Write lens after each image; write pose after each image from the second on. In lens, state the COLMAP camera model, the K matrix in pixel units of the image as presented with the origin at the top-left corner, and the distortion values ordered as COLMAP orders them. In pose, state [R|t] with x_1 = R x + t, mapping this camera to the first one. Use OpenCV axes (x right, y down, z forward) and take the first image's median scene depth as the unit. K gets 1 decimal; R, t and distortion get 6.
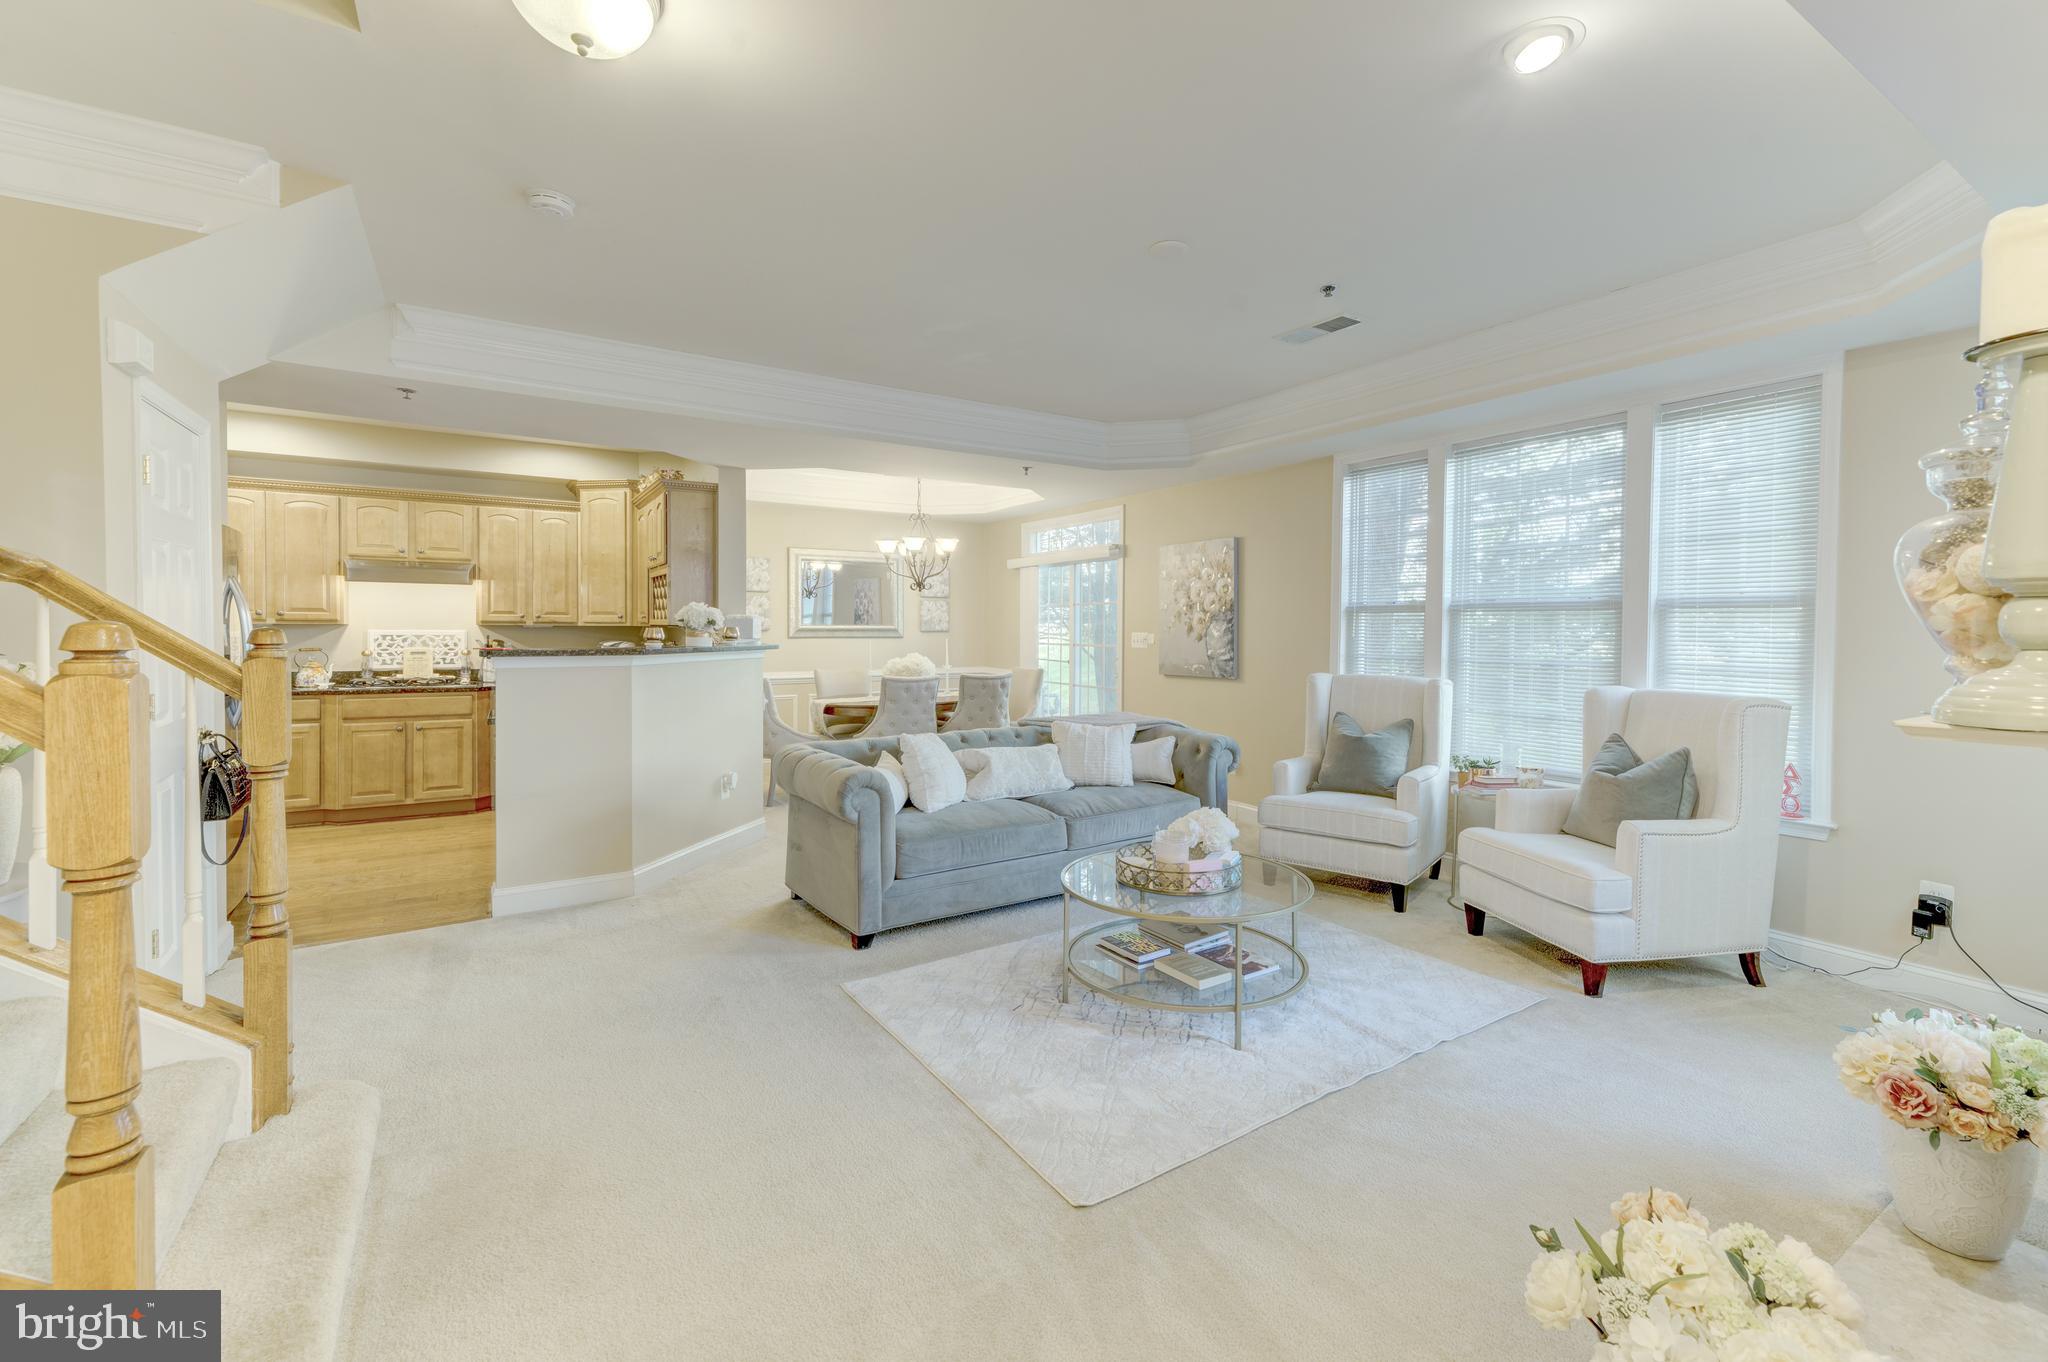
lens RADIAL K [[822.3, 0, 1013.2], [0, 822.3, 639.6], [0, 0, 1]] dist [0.008104, -0.001991]
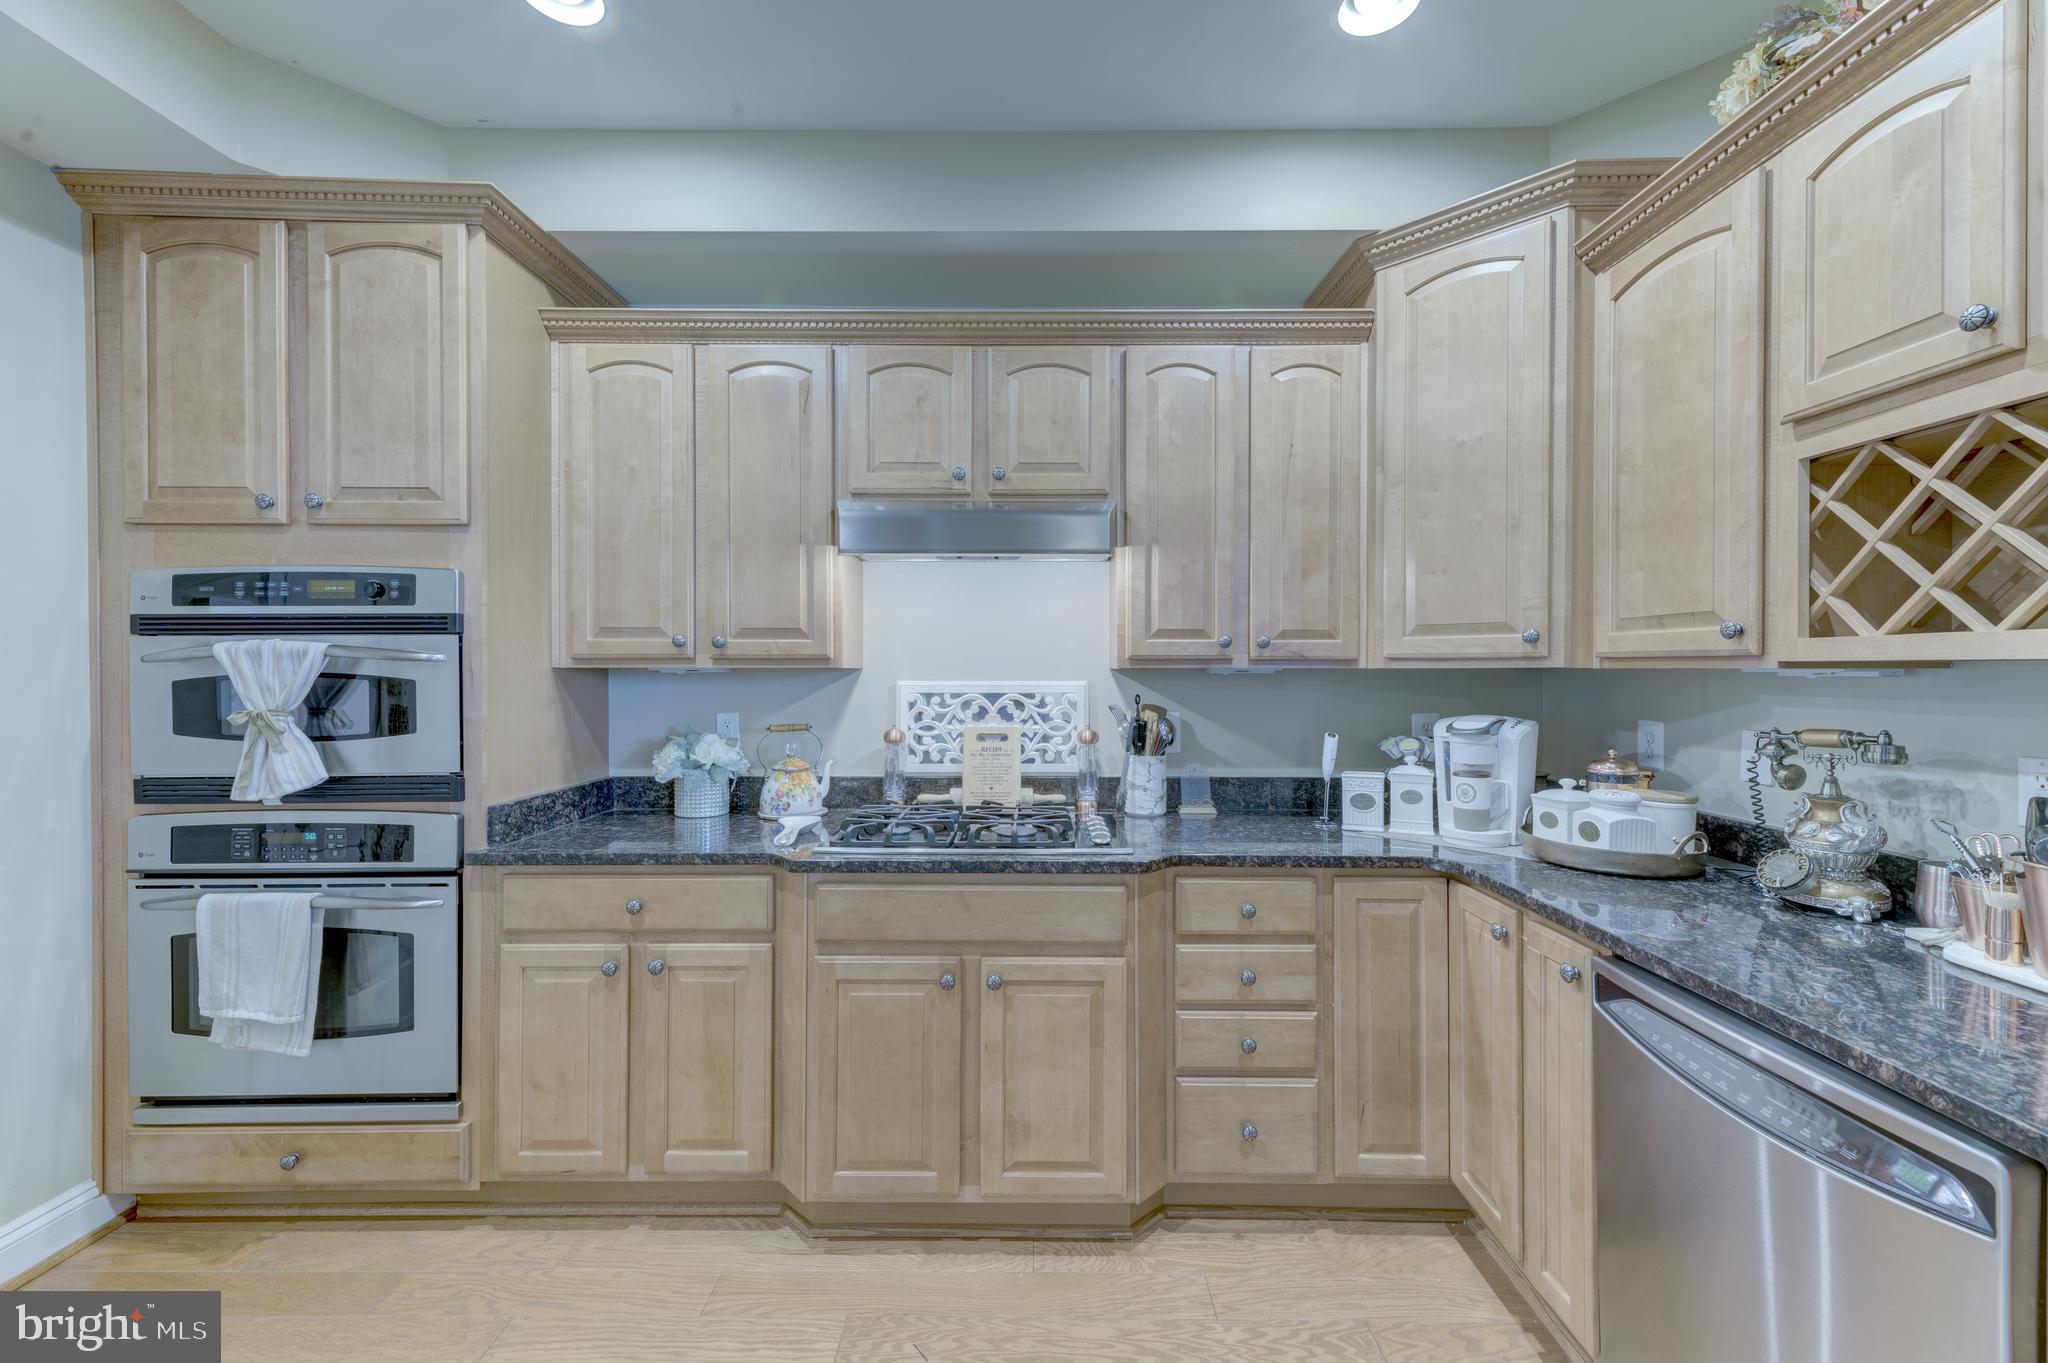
lens RADIAL K [[822.3, 0, 1029.8], [0, 822.3, 674.1], [0, 0, 1]] dist [0.008104, -0.001991]
pose [[0.838256, -0.004293, -0.545260, -0.504531], [-0.002812, 0.999922, -0.012196, -0.010923], [0.545269, 0.011757, 0.838178, 0.697772]]
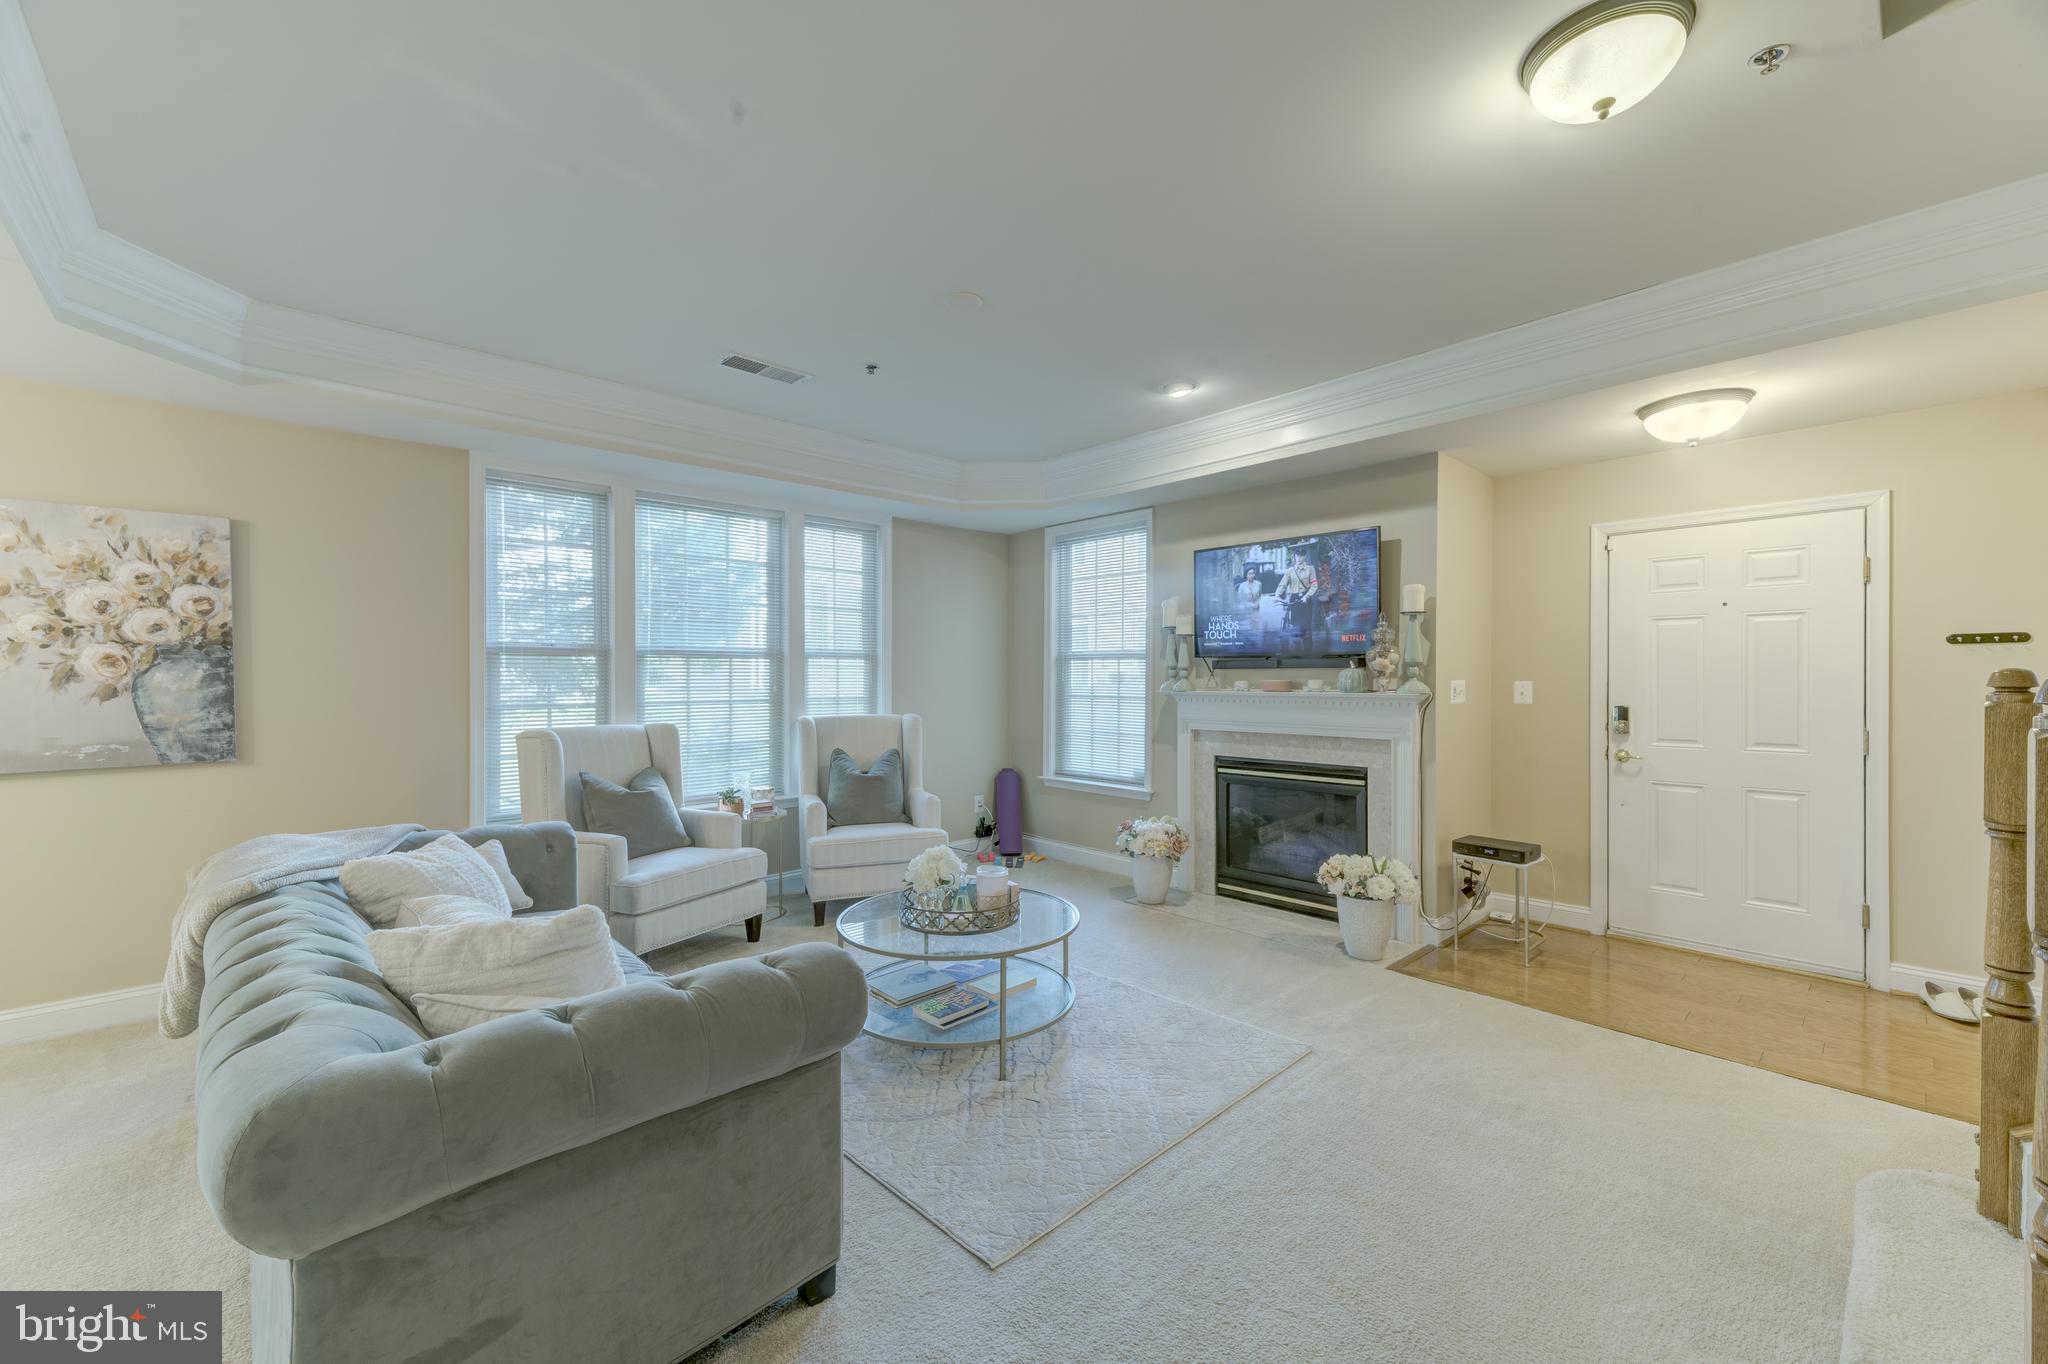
lens RADIAL K [[810.6, 0, 1033.7], [0, 810.6, 683.8], [0, 0, 1]] dist [0.001273, -0.000180]
pose [[-0.186133, -0.014928, 0.982411, -0.393564], [0.014204, 0.999739, 0.017883, -0.008902], [-0.982422, 0.017283, -0.185872, 0.531534]]
